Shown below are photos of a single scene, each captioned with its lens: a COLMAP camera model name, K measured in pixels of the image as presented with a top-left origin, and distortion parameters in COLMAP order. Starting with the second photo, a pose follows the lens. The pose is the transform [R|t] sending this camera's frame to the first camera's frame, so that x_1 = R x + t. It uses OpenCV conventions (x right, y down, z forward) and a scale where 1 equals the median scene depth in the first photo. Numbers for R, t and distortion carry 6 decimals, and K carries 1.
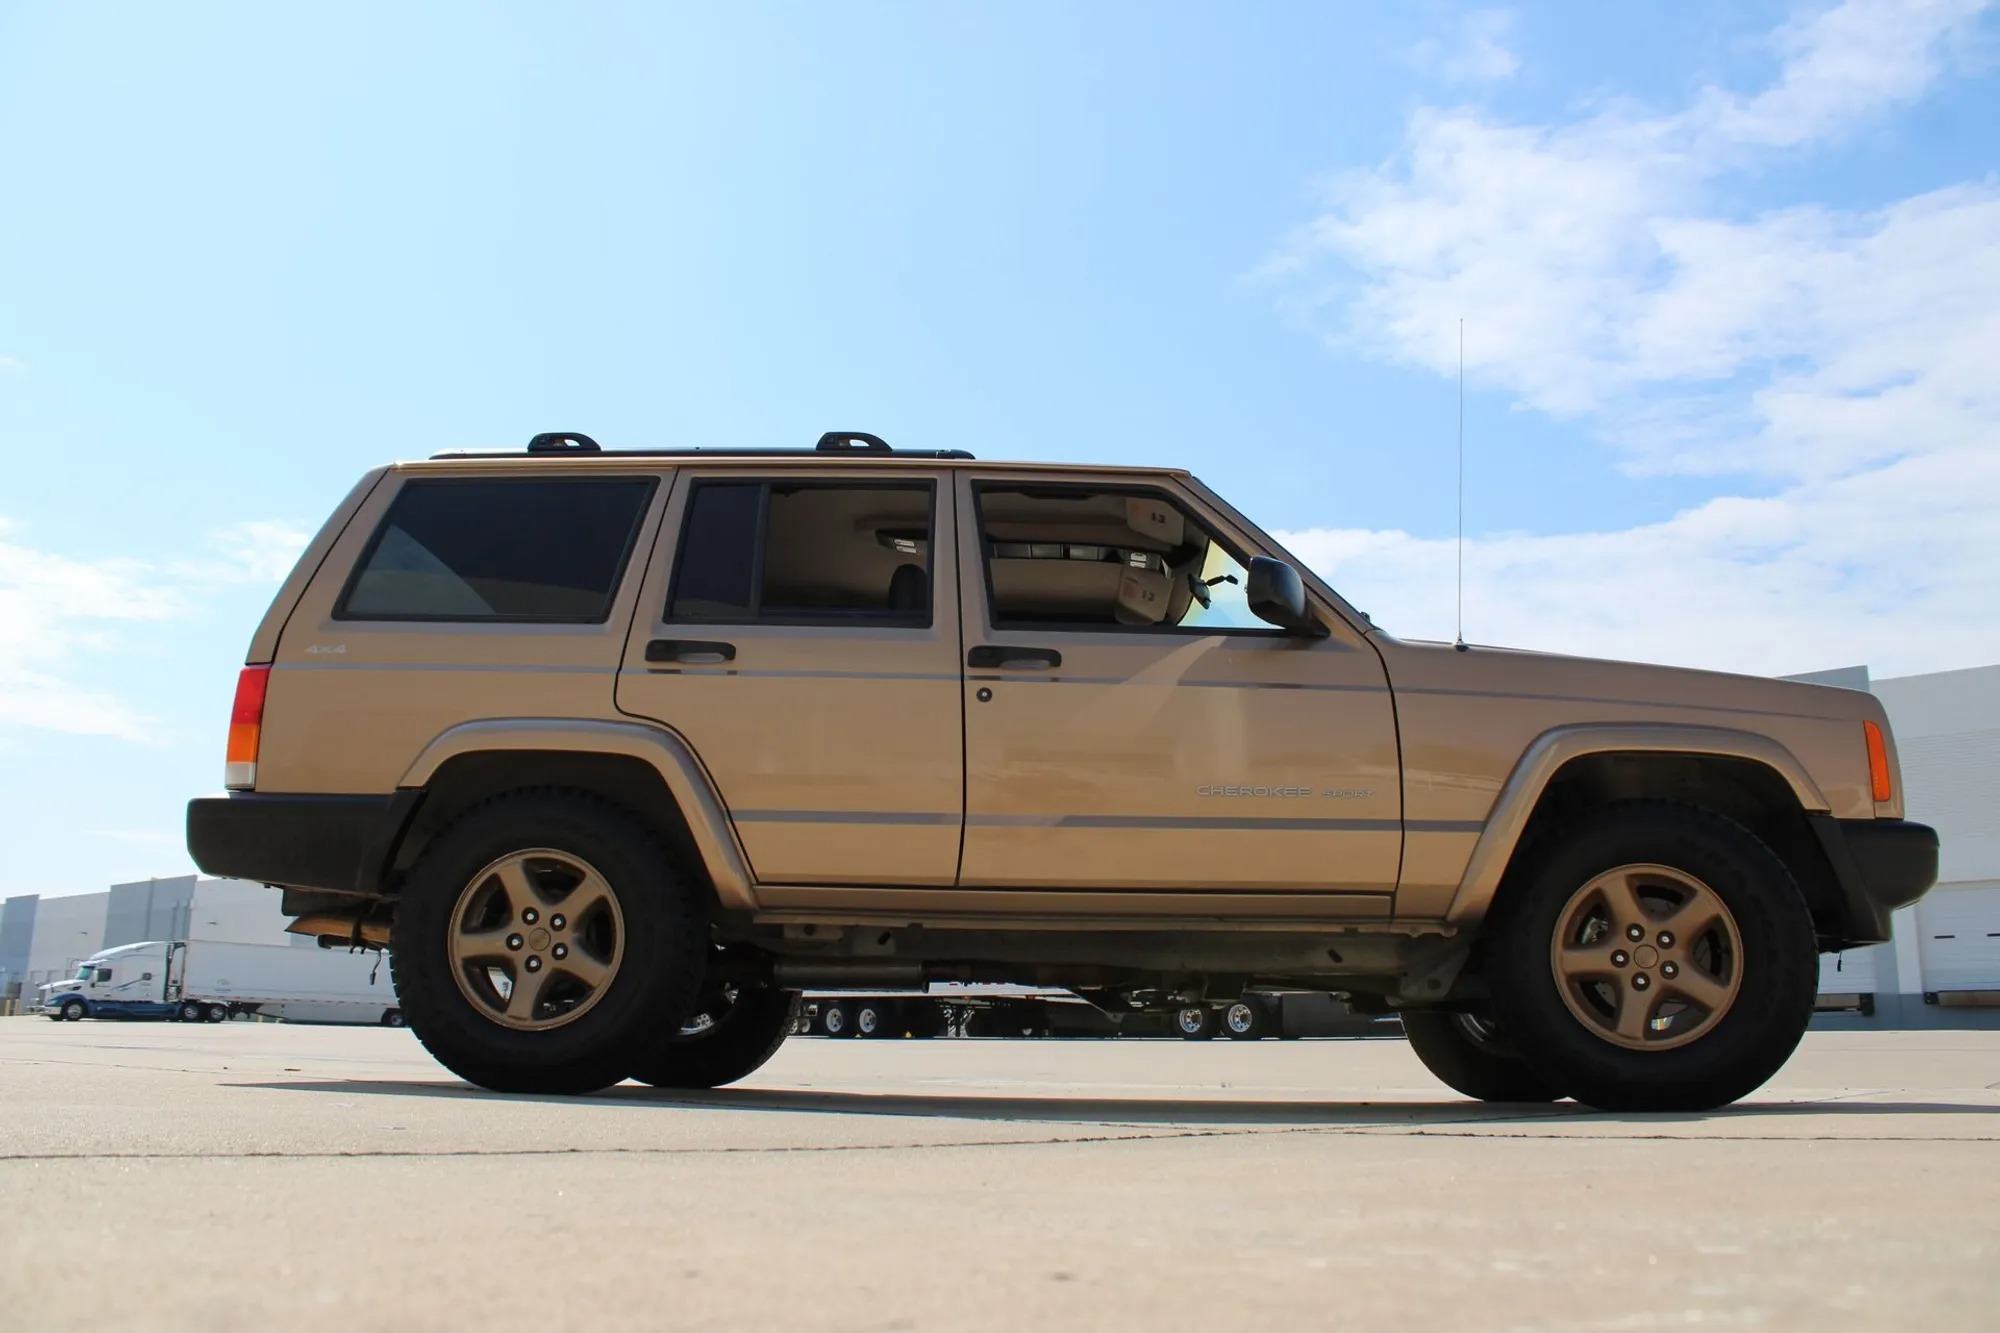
lens RADIAL K [[1696.1, 0, 1000.0], [0, 1696.1, 666.5], [0, 0, 1]] dist [-0.173159, 0.157873]
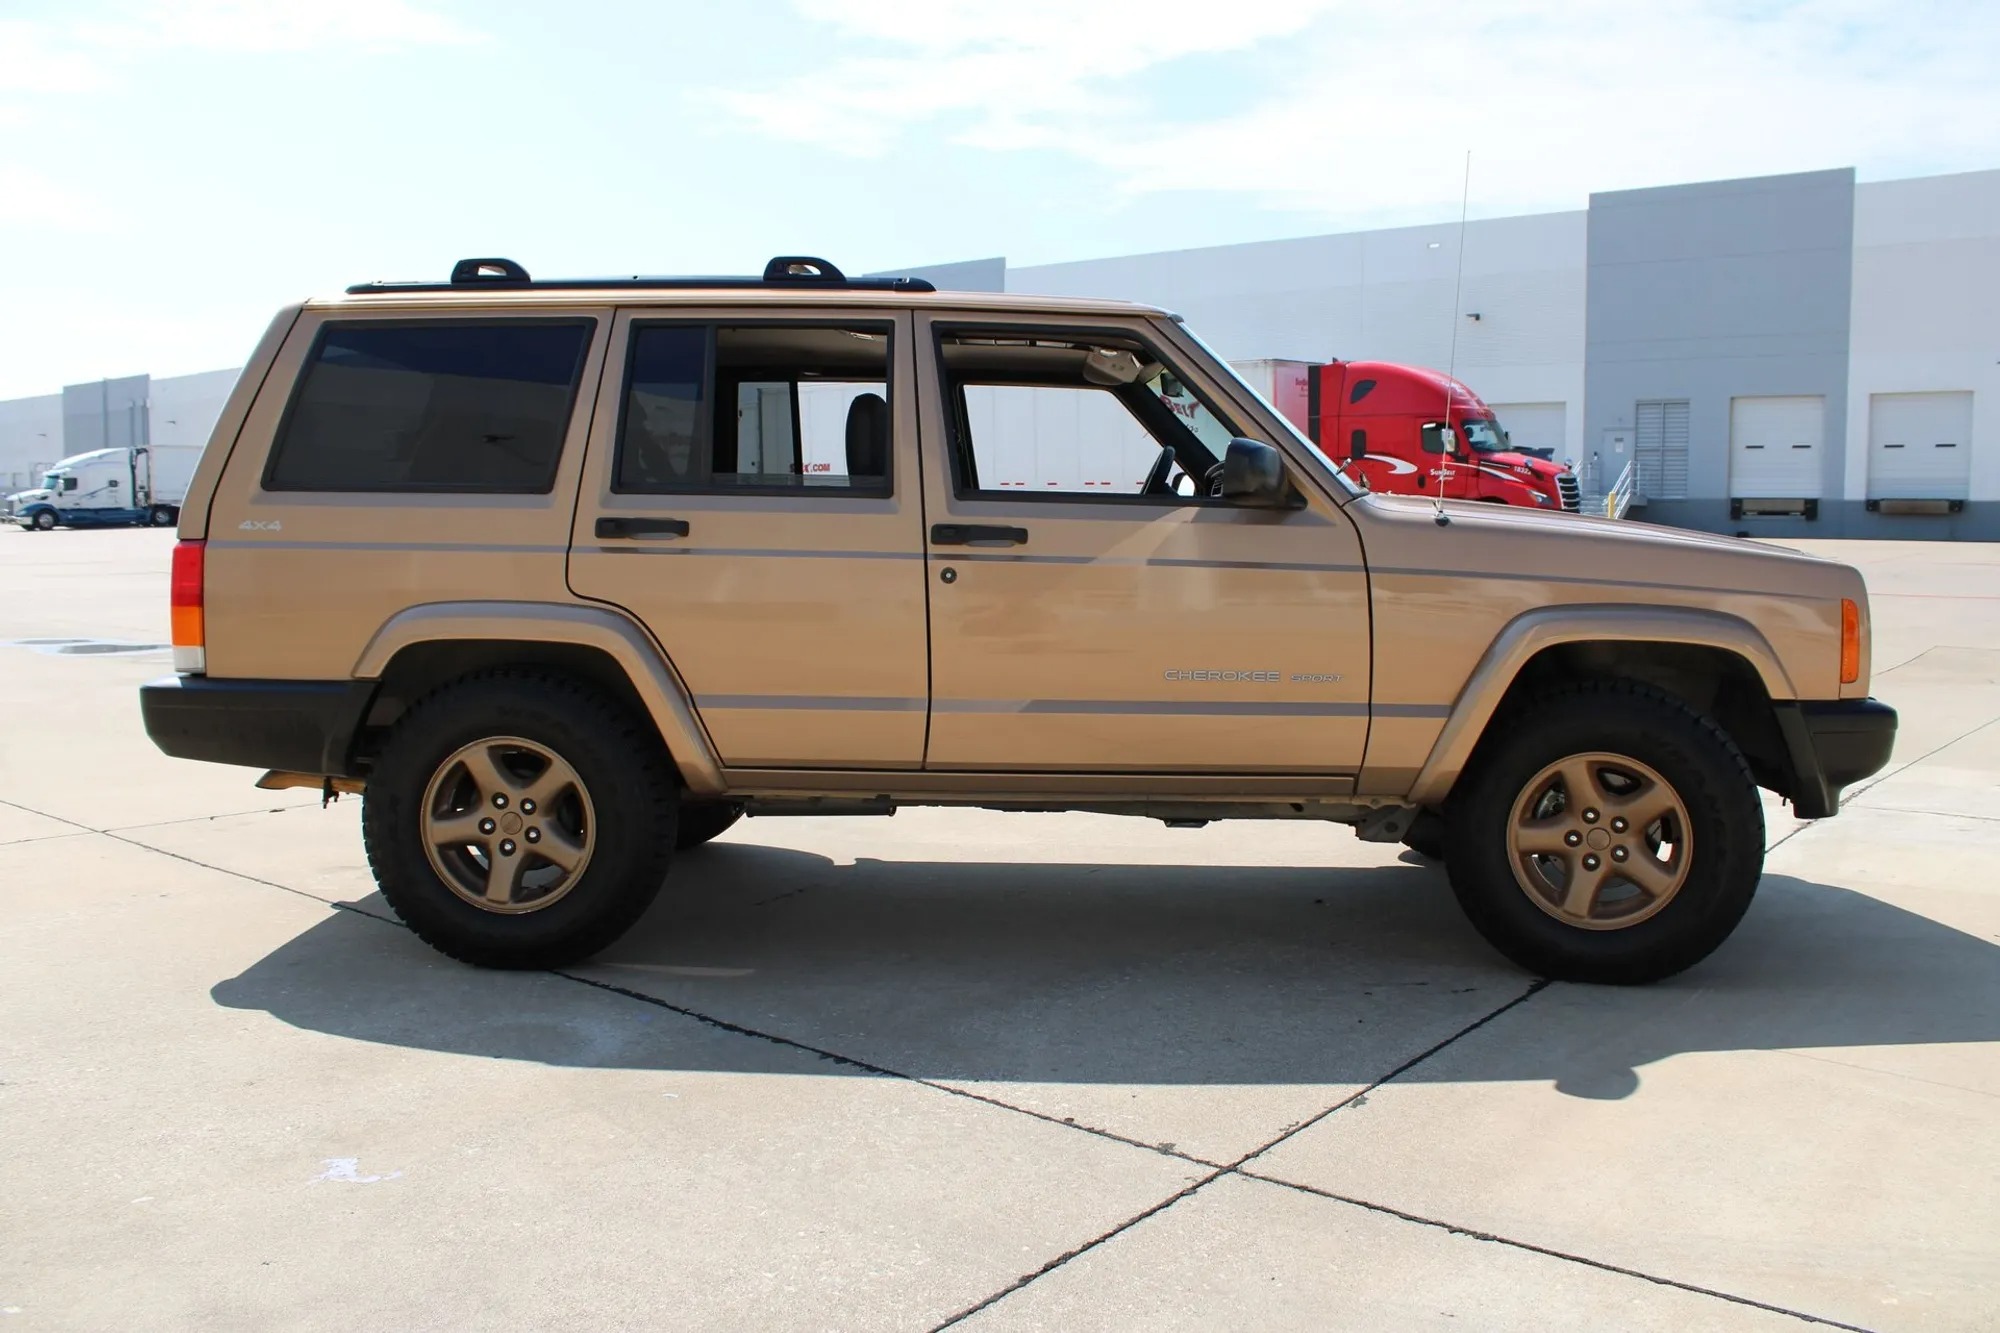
lens RADIAL K [[1686.2, 0, 999.4], [0, 1686.2, 683.9], [0, 0, 1]] dist [-0.169795, 0.158748]
pose [[0.999747, -0.009239, 0.020532, -0.000478], [0.002108, 0.946332, 0.323190, -0.233728], [-0.022416, -0.323065, 0.946111, 0.066852]]
